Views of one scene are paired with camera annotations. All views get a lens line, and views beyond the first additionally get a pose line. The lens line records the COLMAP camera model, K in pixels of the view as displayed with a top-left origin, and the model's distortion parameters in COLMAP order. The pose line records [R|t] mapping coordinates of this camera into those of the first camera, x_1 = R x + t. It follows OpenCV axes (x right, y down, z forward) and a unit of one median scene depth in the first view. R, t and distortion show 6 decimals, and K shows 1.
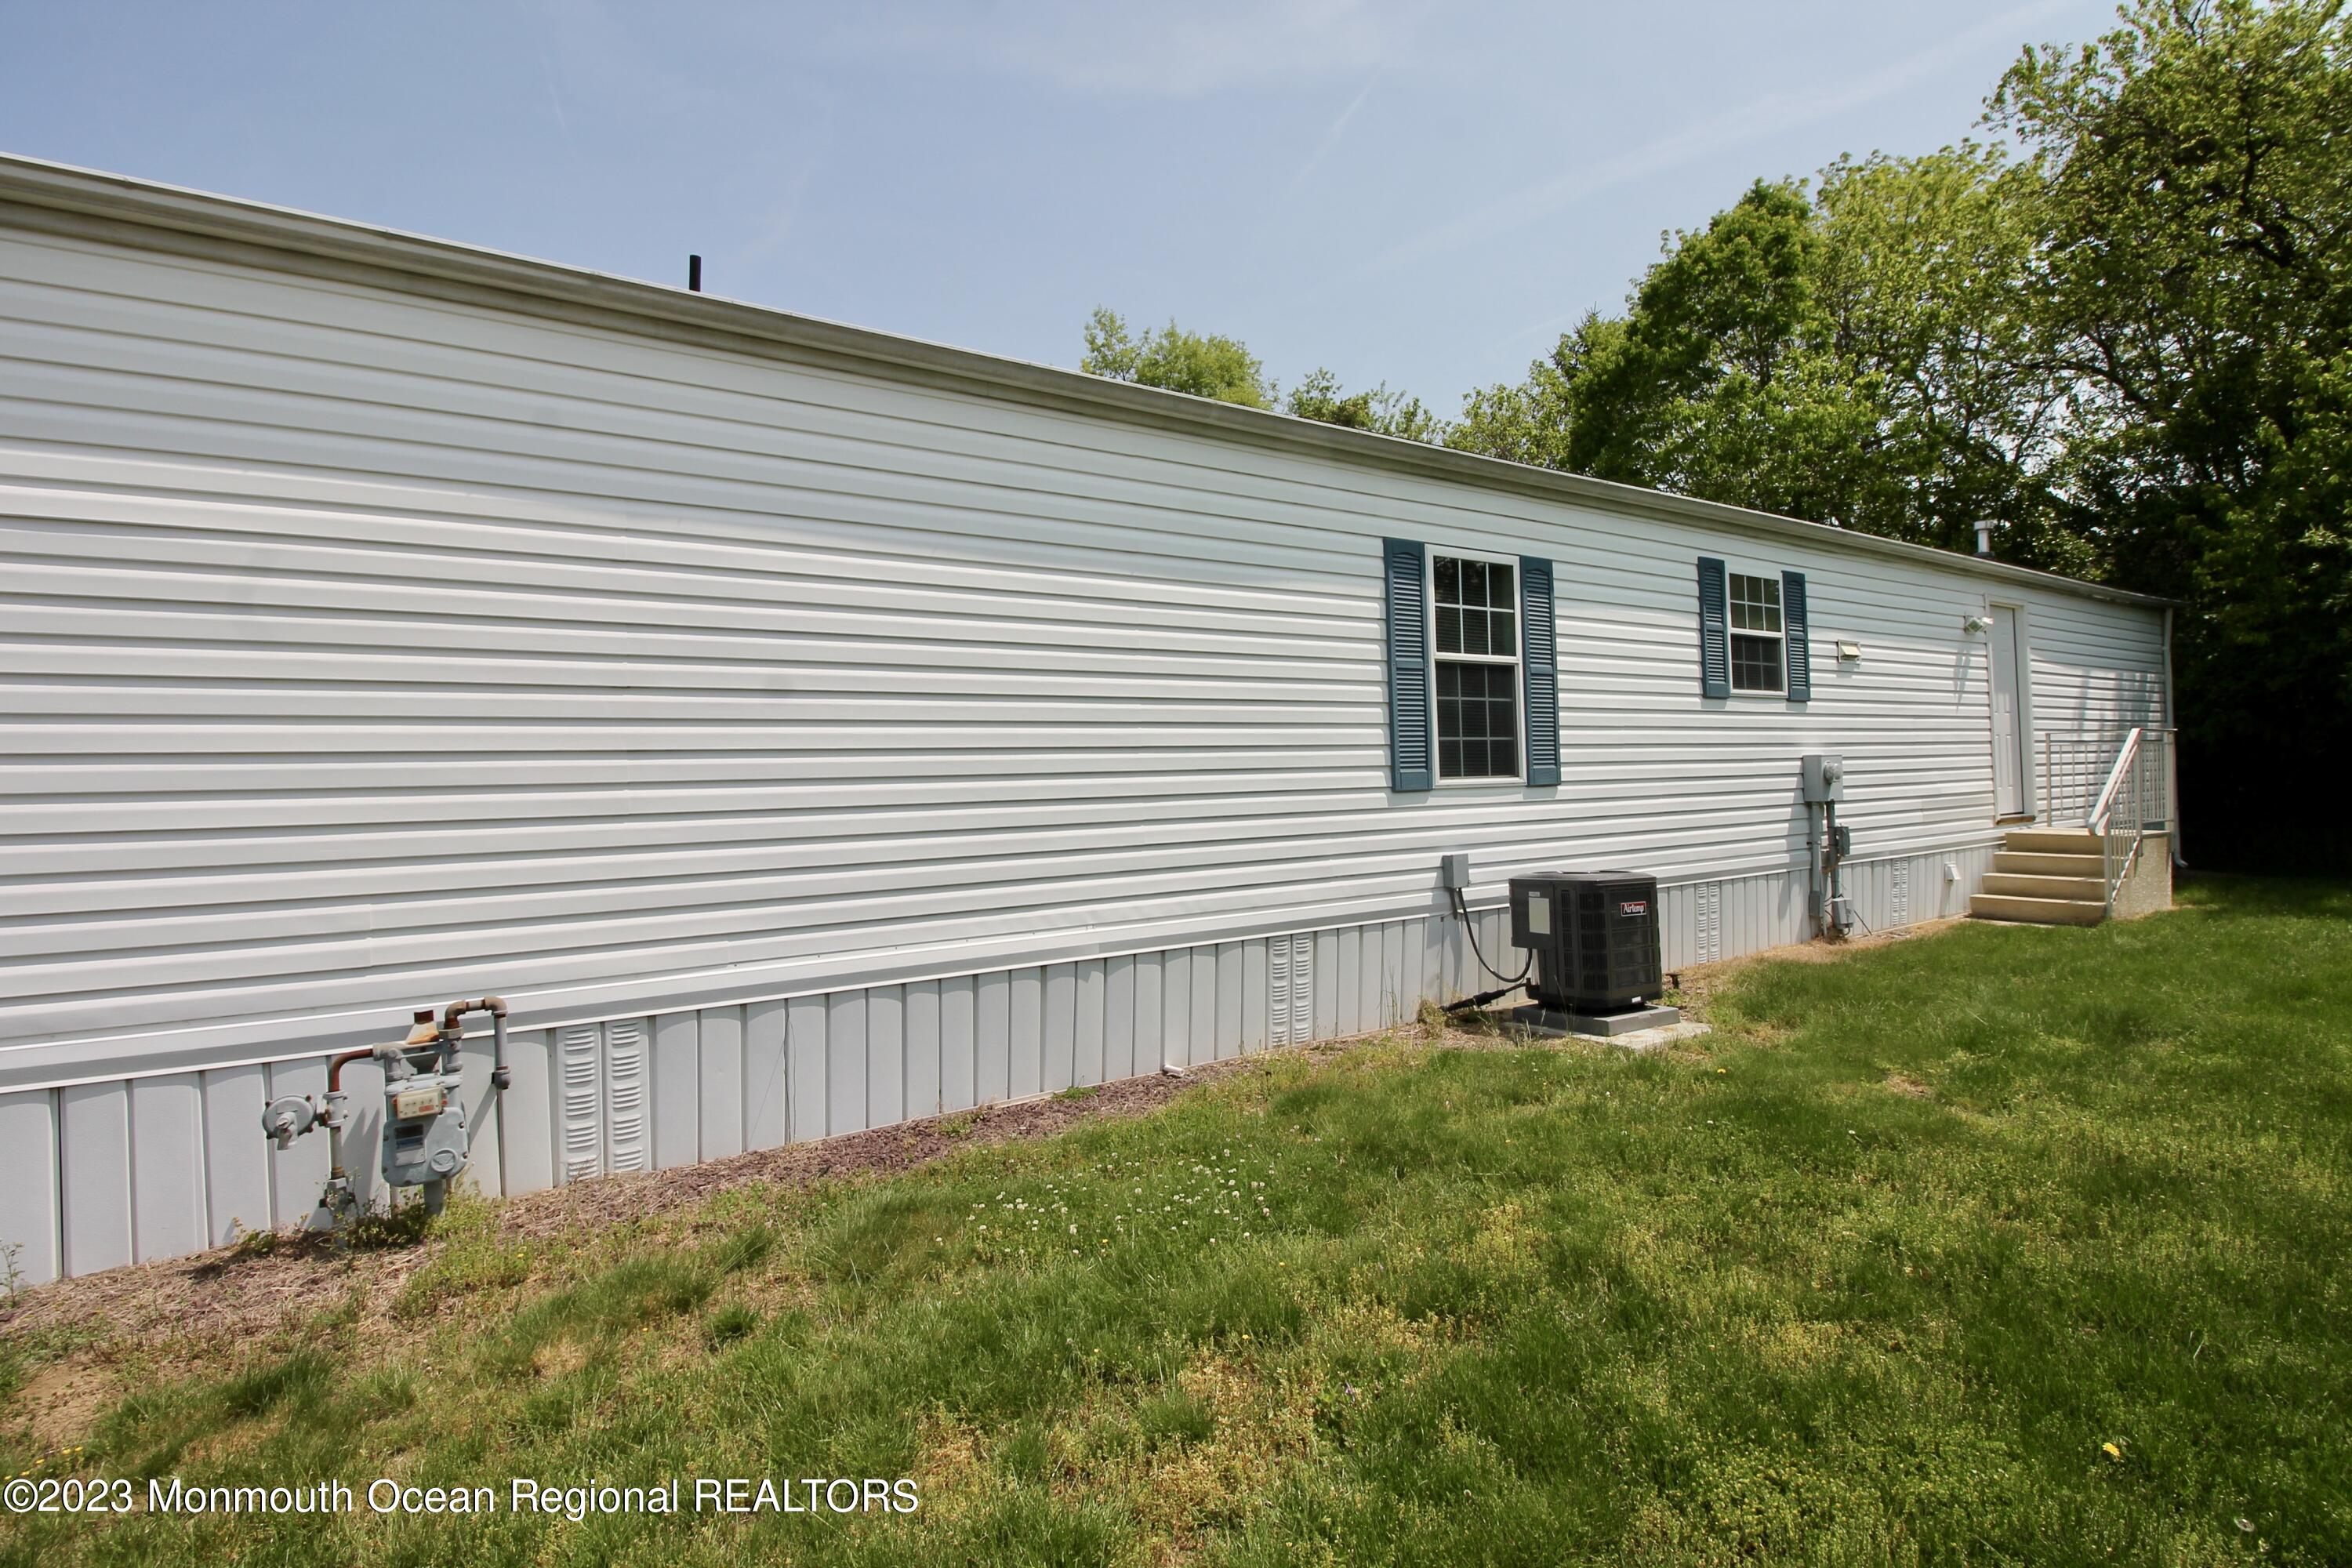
lens RADIAL K [[1099.9, 0, 1194.2], [0, 1099.9, 750.4], [0, 0, 1]] dist [0.000730, -0.012973]
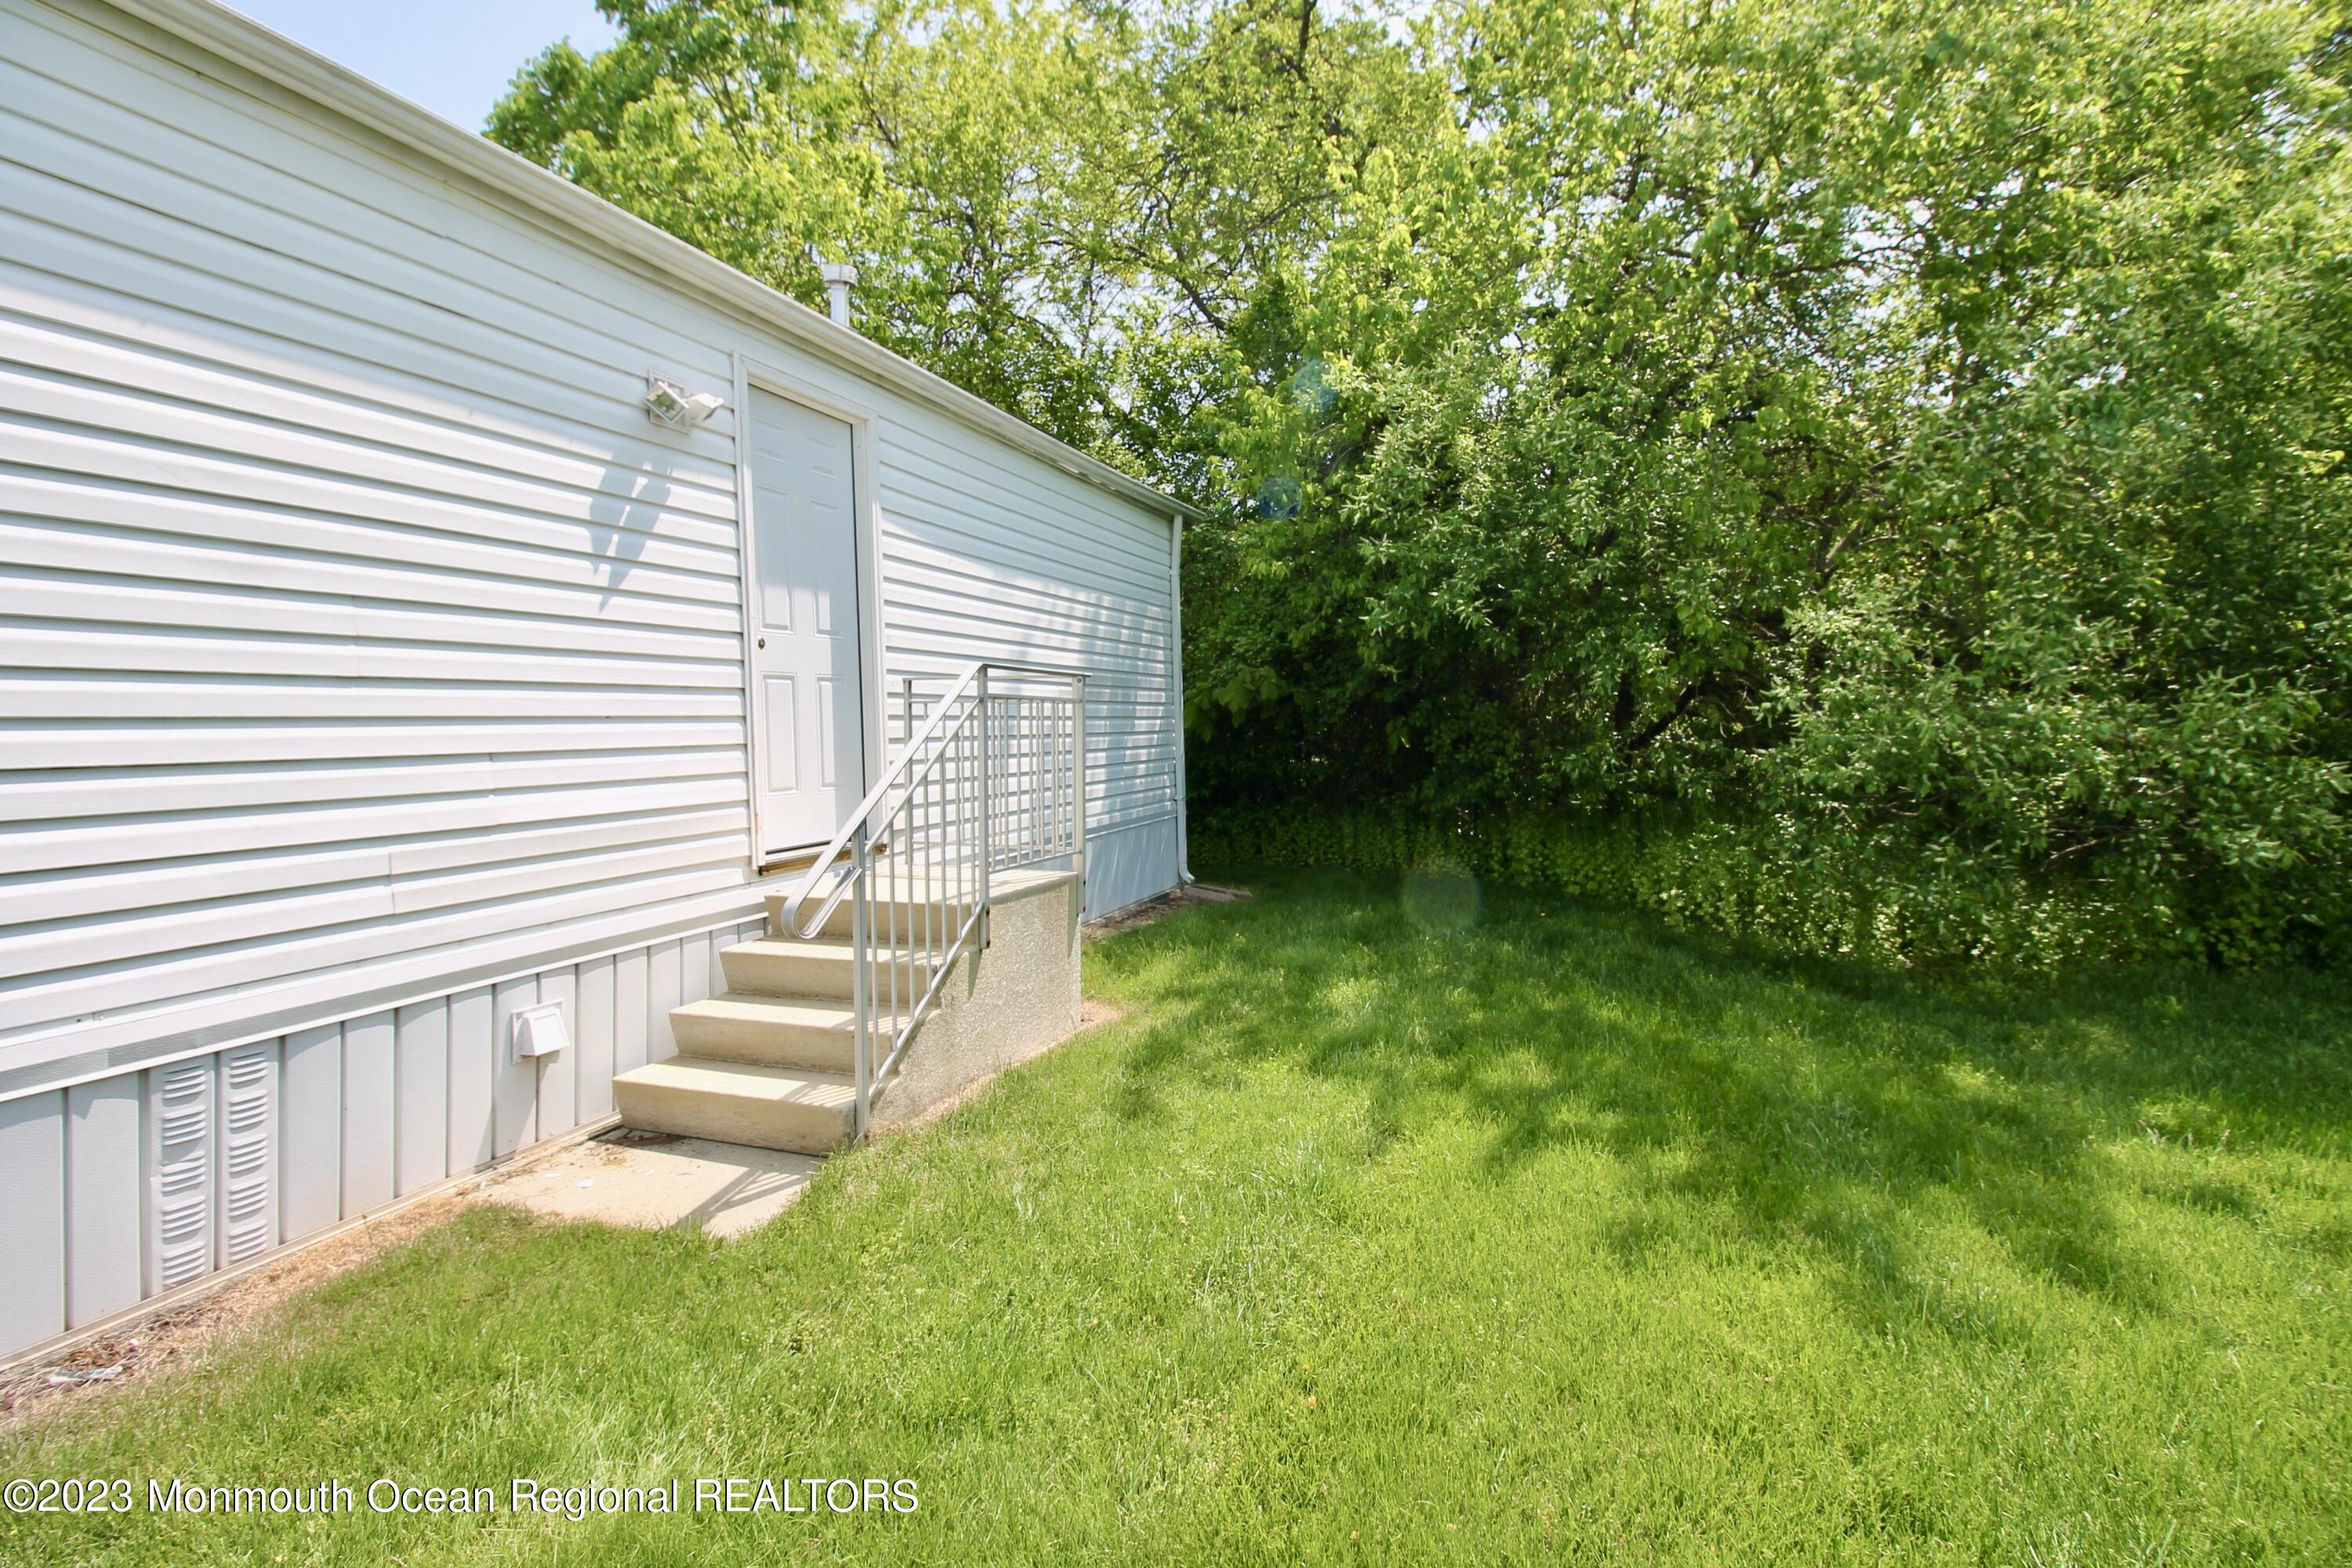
lens RADIAL K [[1099.9, 0, 1194.2], [0, 1099.9, 750.4], [0, 0, 1]] dist [0.000730, -0.012973]
pose [[0.821861, -0.017291, 0.569426, 0.558763], [0.021068, 0.999778, -0.000049, 0.018040], [-0.569298, 0.012037, 0.822043, 0.479826]]
